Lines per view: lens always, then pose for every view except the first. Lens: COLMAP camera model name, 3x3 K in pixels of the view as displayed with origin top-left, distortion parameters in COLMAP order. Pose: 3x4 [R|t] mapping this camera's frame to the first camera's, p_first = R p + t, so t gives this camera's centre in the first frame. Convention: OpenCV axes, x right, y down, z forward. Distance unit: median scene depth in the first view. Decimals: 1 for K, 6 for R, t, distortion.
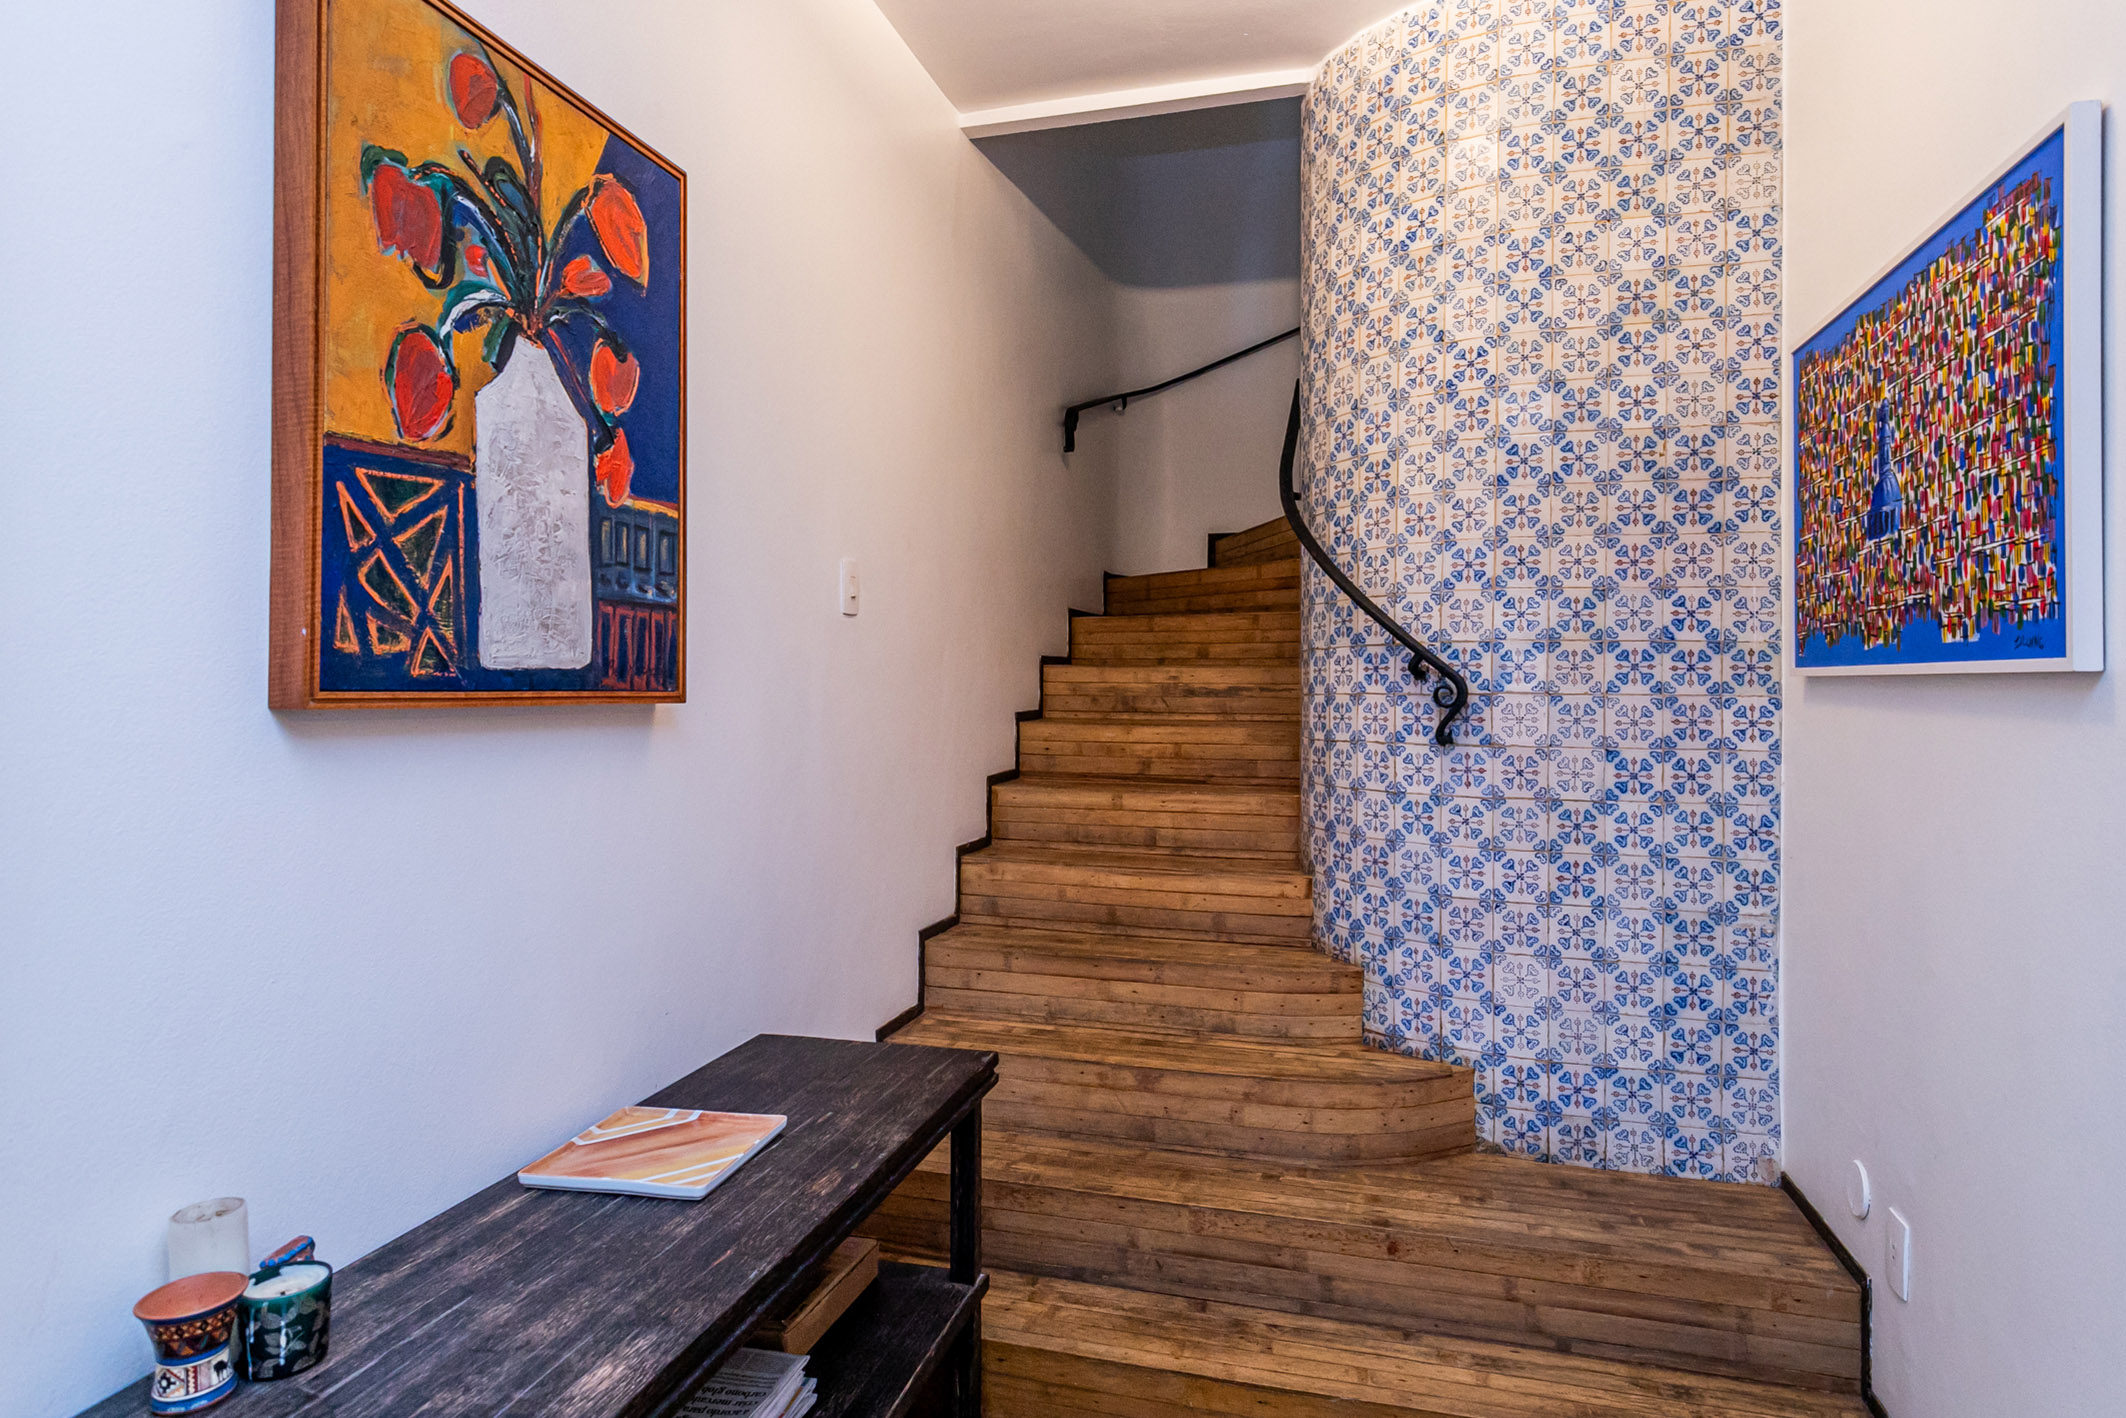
lens RADIAL K [[1217.4, 0, 1061.3], [0, 1217.4, 683.2], [0, 0, 1]] dist [0.000981, 0.001419]
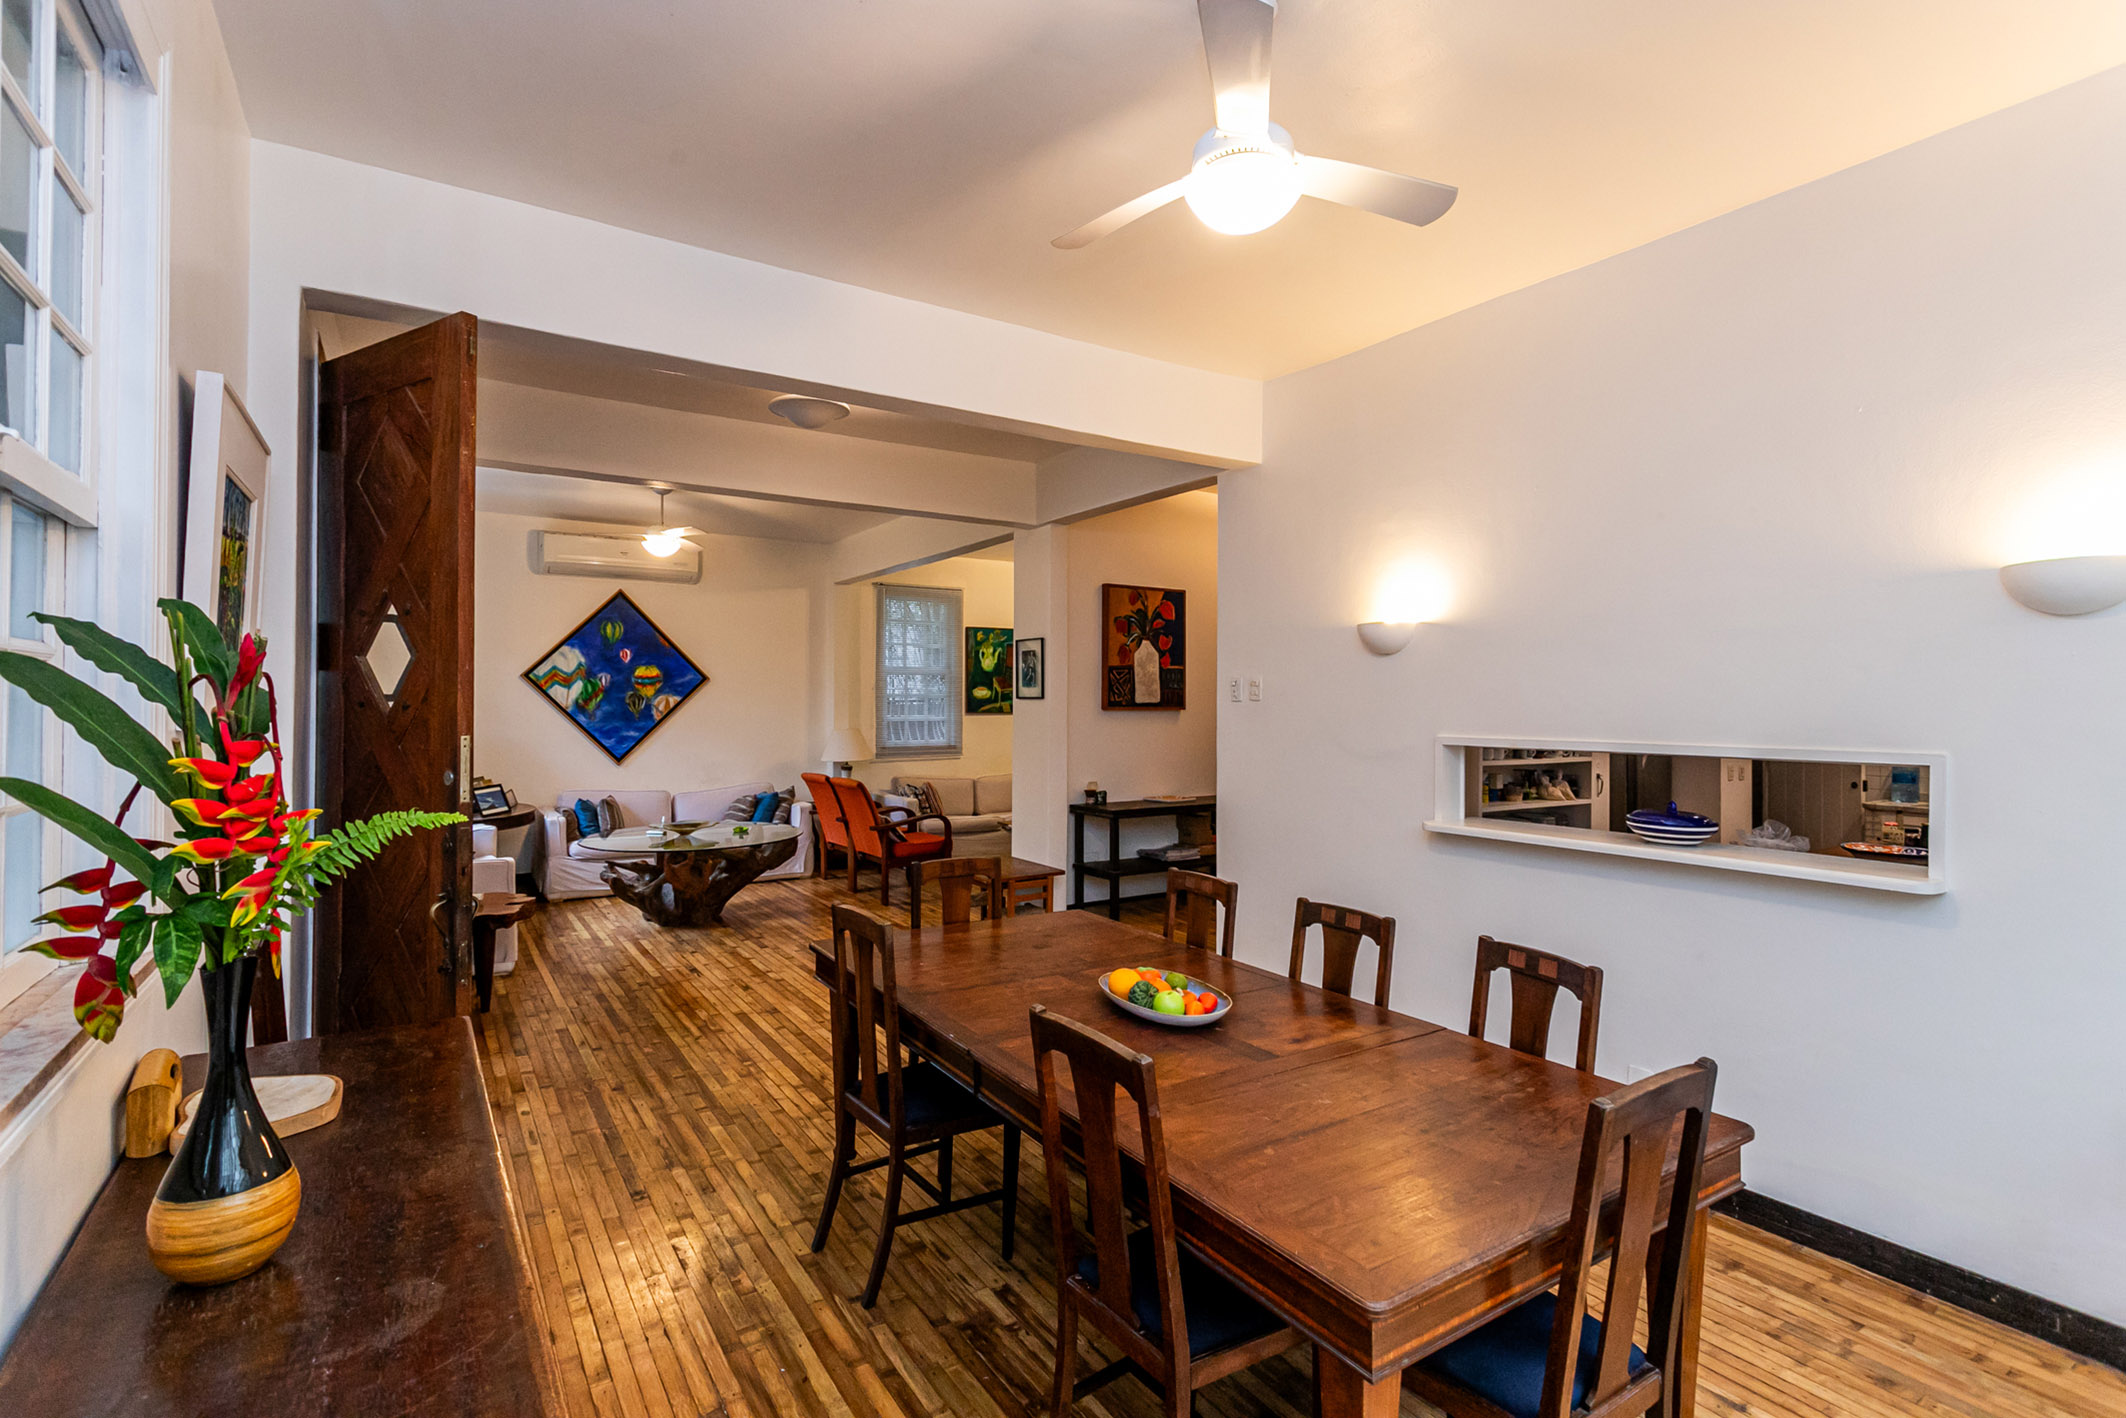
lens RADIAL K [[1029.6, 0, 1063.0], [0, 1029.6, 703.7], [0, 0, 1]] dist [0.000939, 0.000563]
pose [[0.752226, -0.000022, -0.658905, 1.376316], [0.001923, 0.999996, 0.002161, -0.011147], [0.658903, -0.002892, 0.752223, -1.594987]]
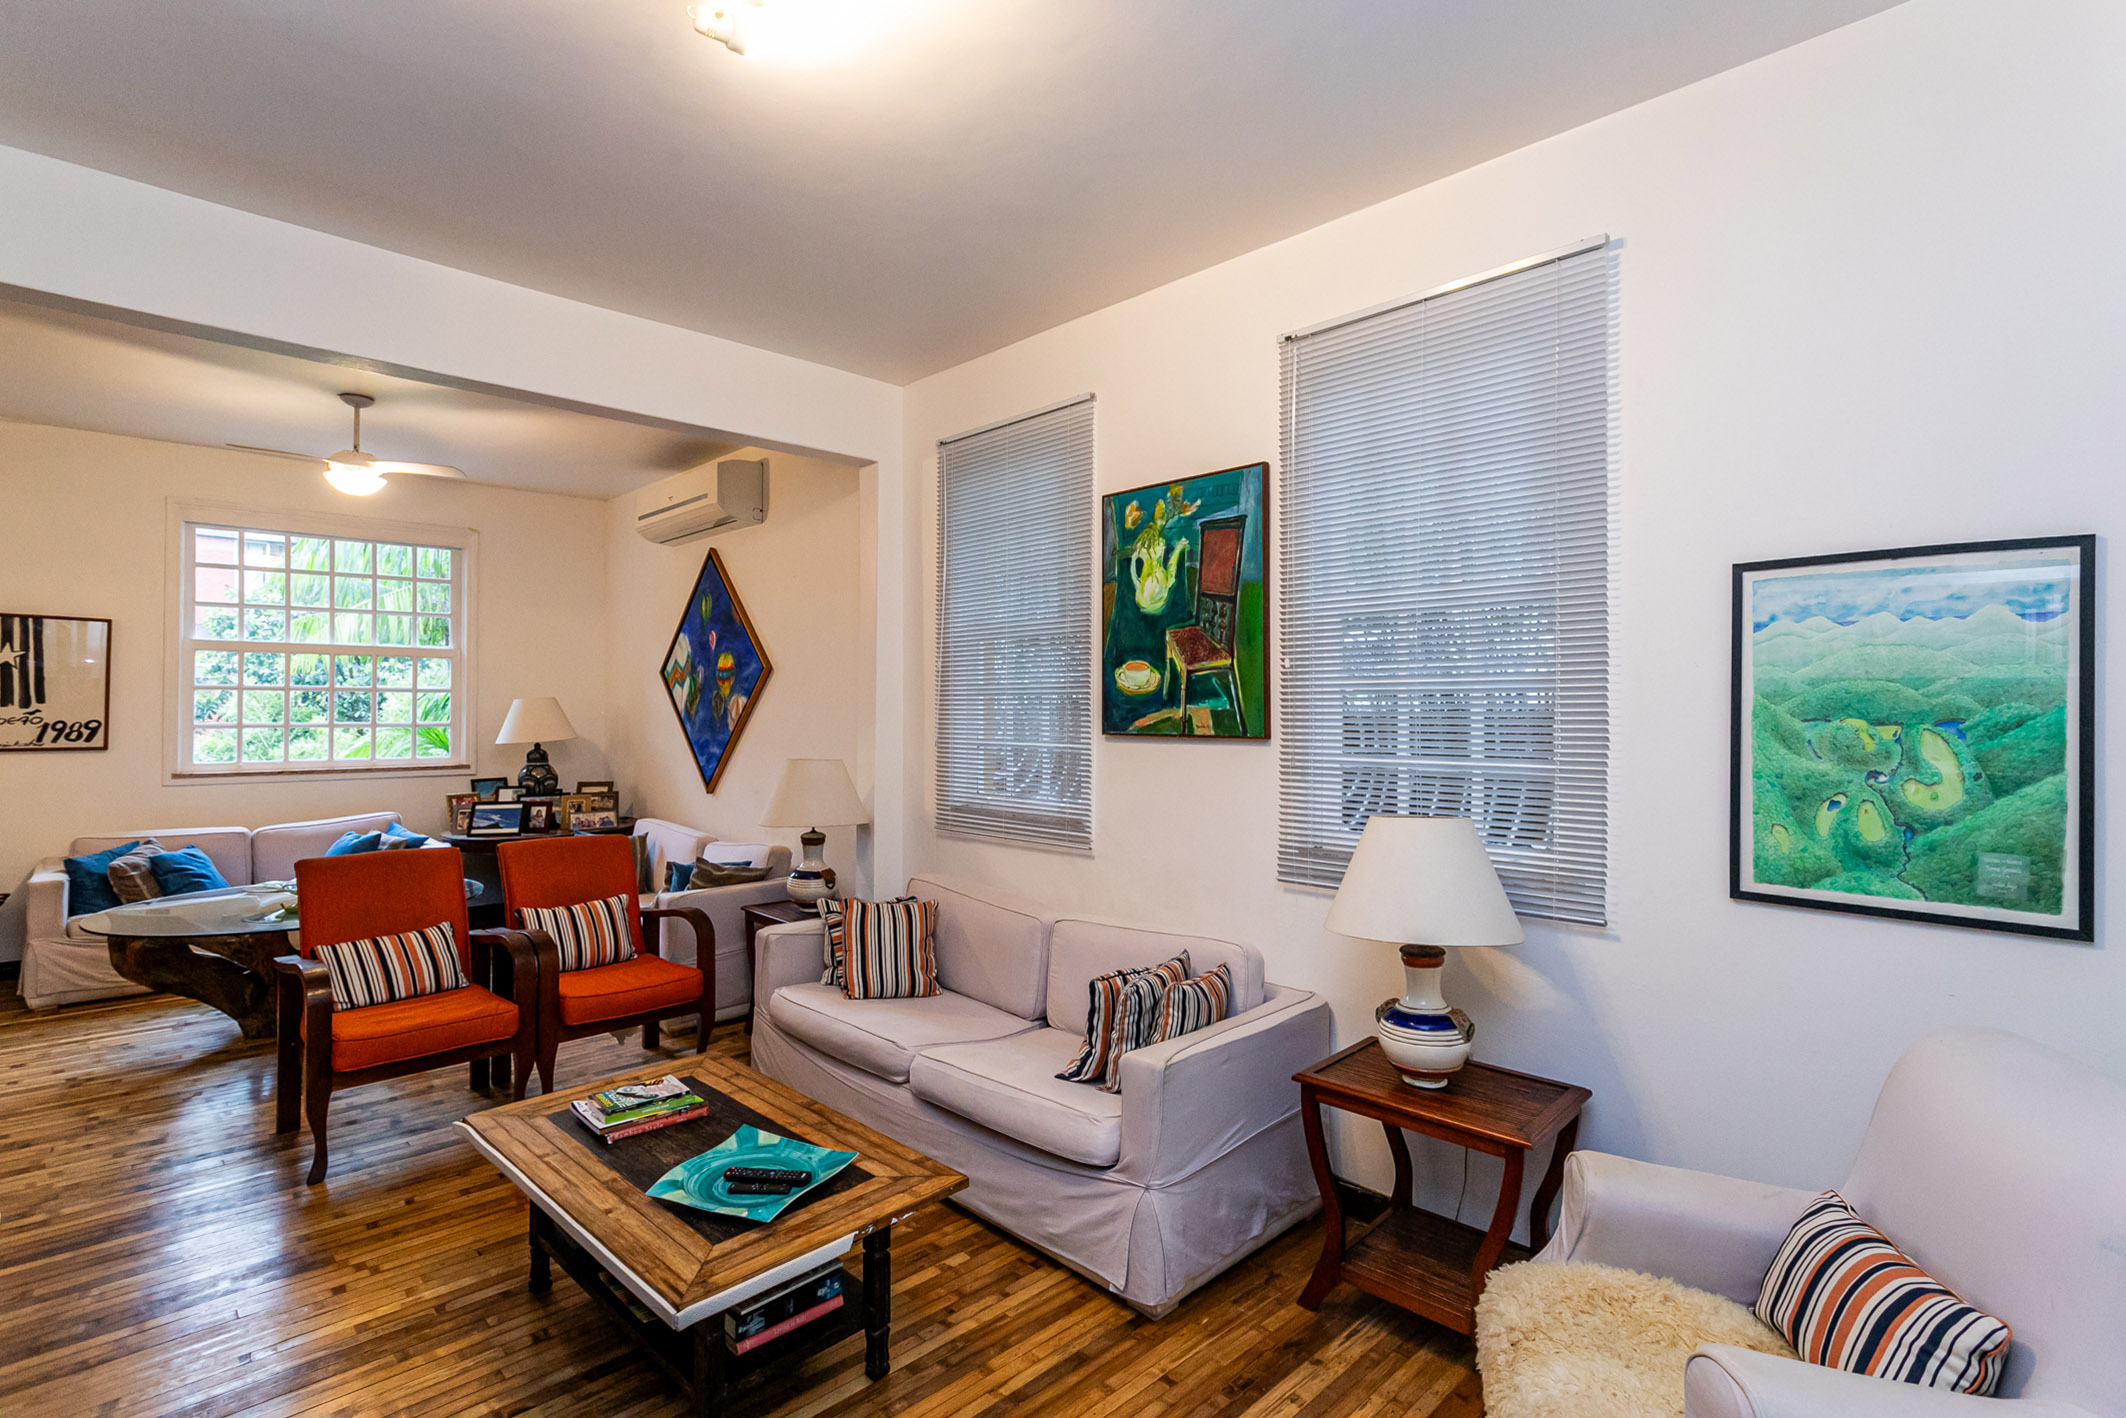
lens RADIAL K [[1000.7, 0, 1051.6], [0, 1000.7, 697.4], [0, 0, 1]] dist [-0.000560, 0.000637]
pose [[-0.501334, -0.011122, -0.865183, -0.350163], [-0.000663, 0.999922, -0.012470, -0.001685], [0.865254, -0.005678, -0.501302, 1.926354]]
